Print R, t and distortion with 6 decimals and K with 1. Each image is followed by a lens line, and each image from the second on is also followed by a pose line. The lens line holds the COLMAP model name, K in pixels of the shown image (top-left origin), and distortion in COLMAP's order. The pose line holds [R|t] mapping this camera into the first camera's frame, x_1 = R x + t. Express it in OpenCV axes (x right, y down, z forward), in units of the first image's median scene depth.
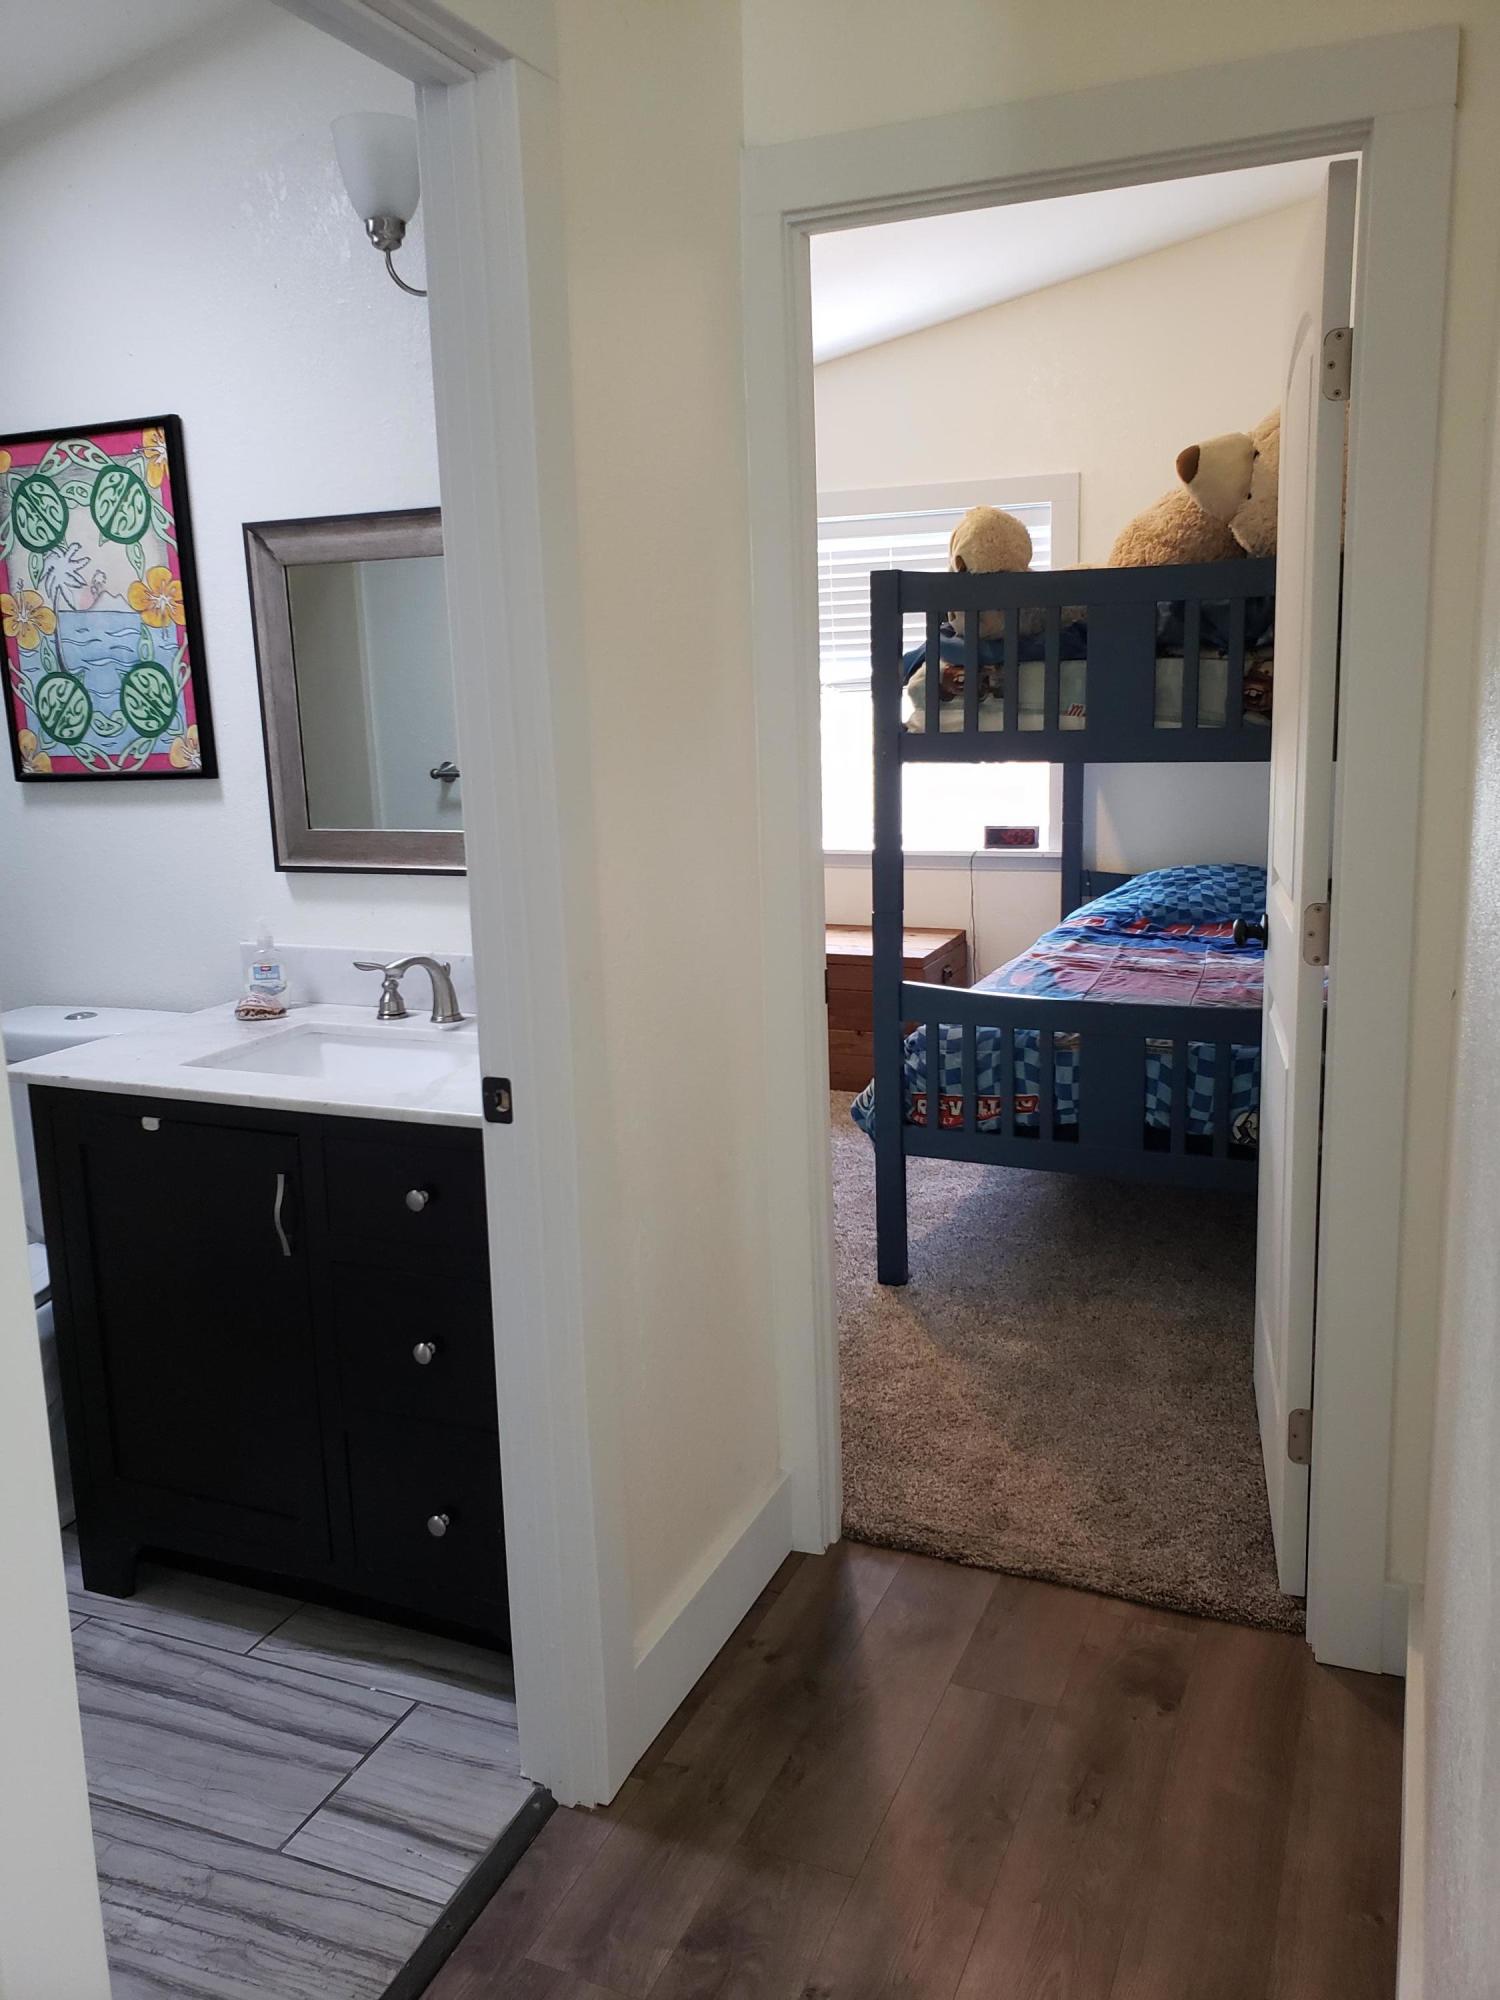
lens RADIAL K [[1527.4, 0, 802.6], [0, 1527.4, 962.9], [0, 0, 1]] dist [-0.005647, -0.000771]
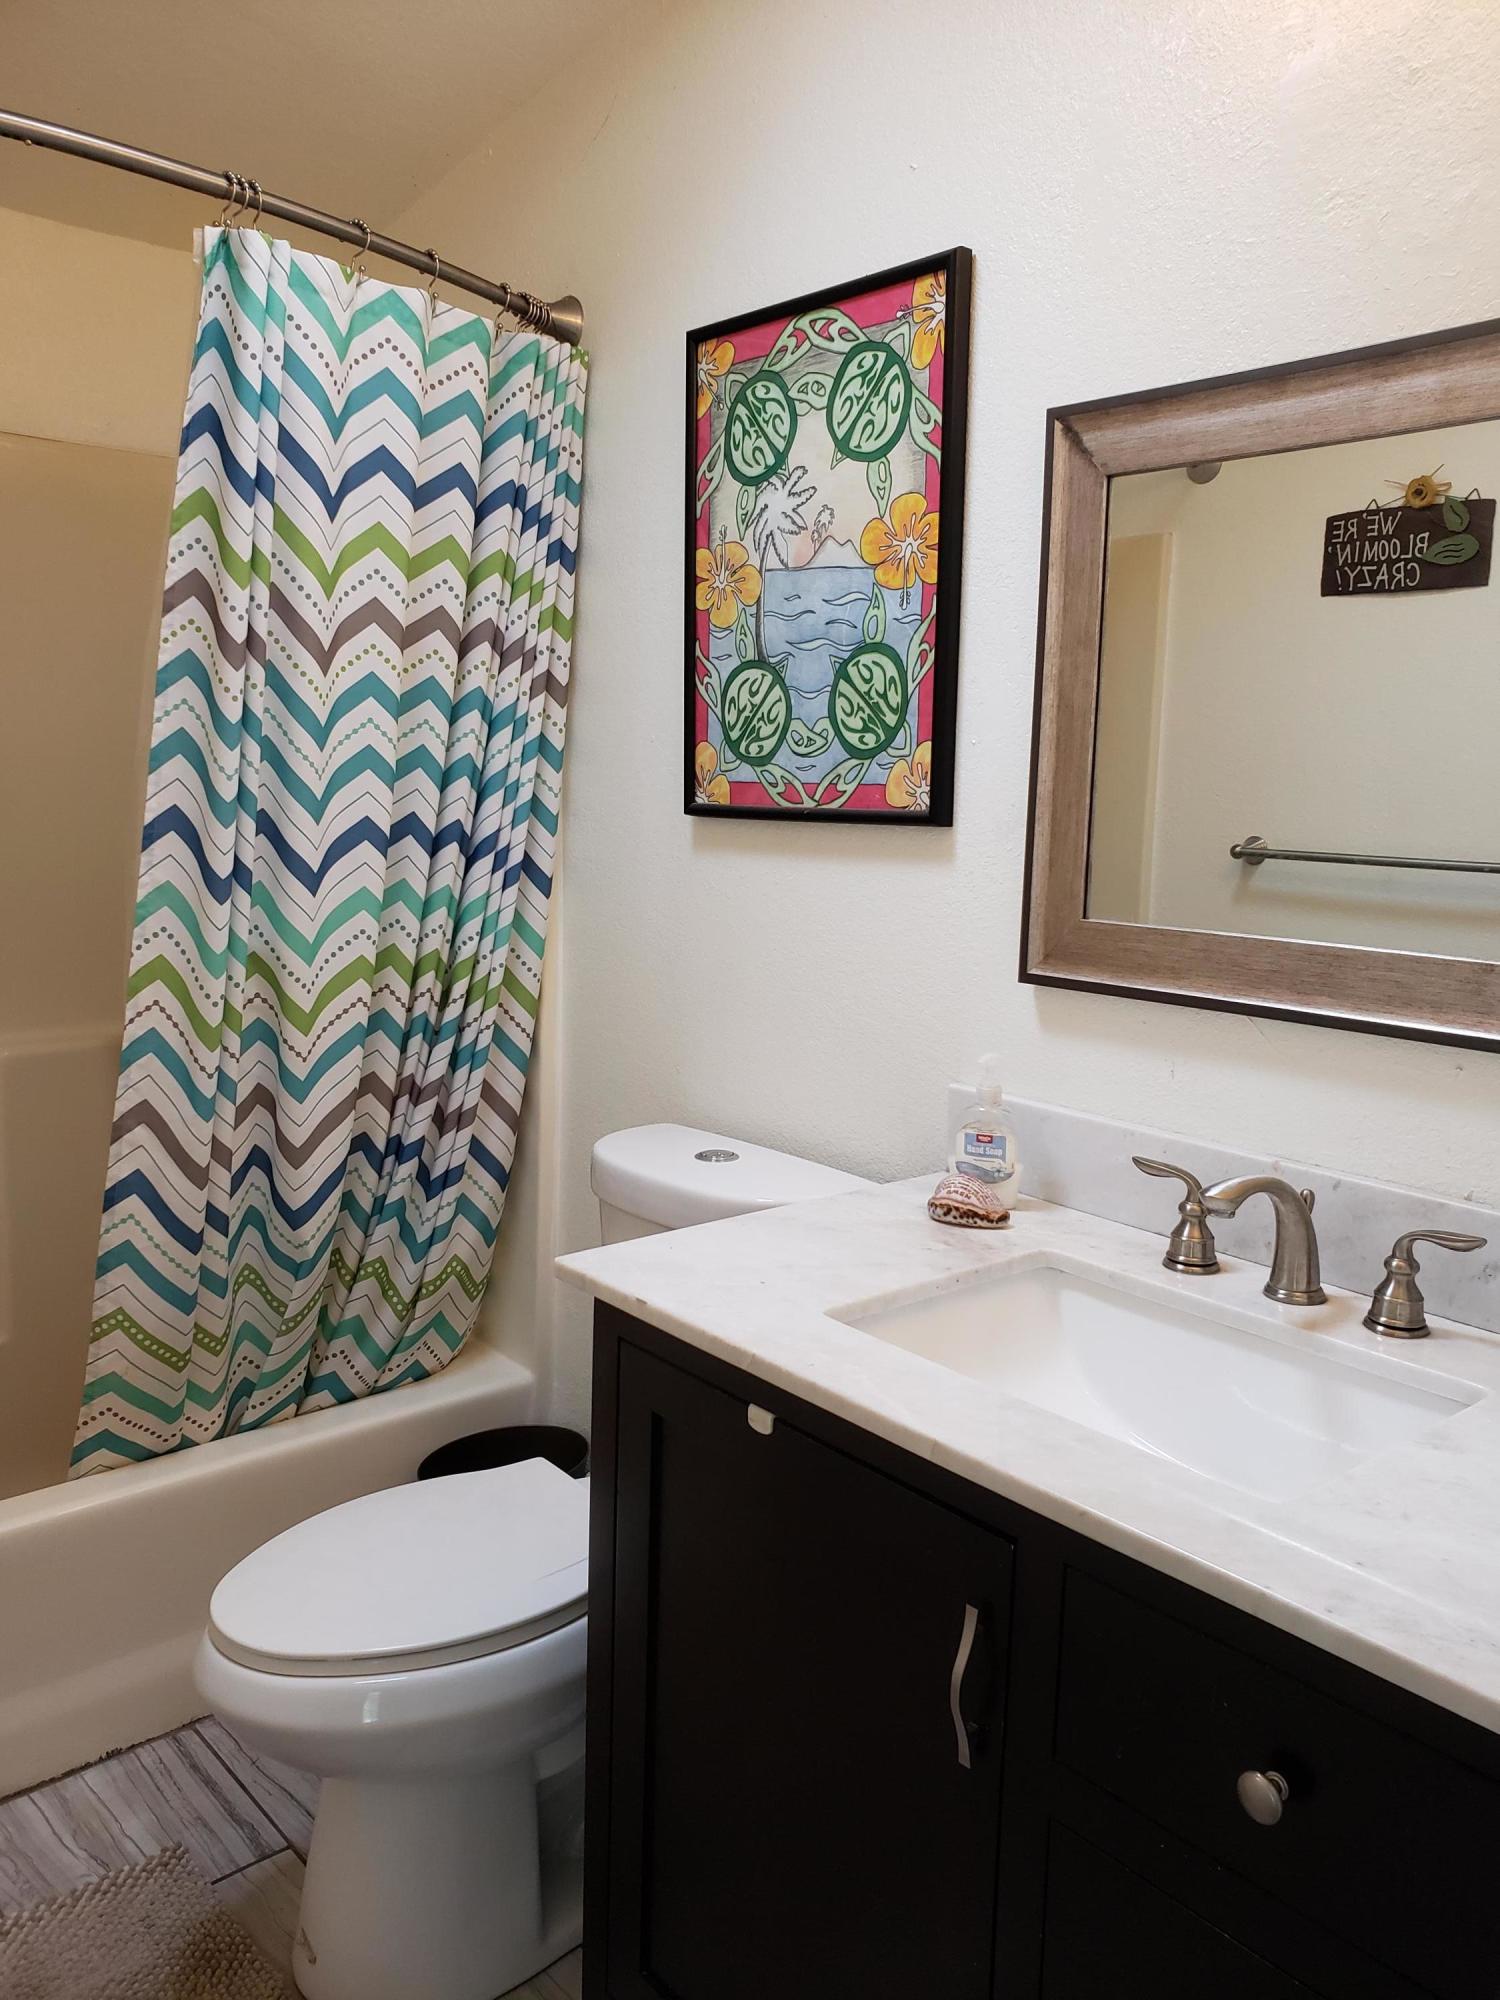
lens RADIAL K [[1583.9, 0, 750.0], [0, 1583.9, 1000.0], [0, 0, 1]] dist [0.108514, -0.118408]
pose [[0.881969, 0.115885, -0.456838, -0.145710], [-0.131654, 0.991292, -0.002712, -0.036583], [0.452546, 0.062536, 0.889546, 0.375407]]
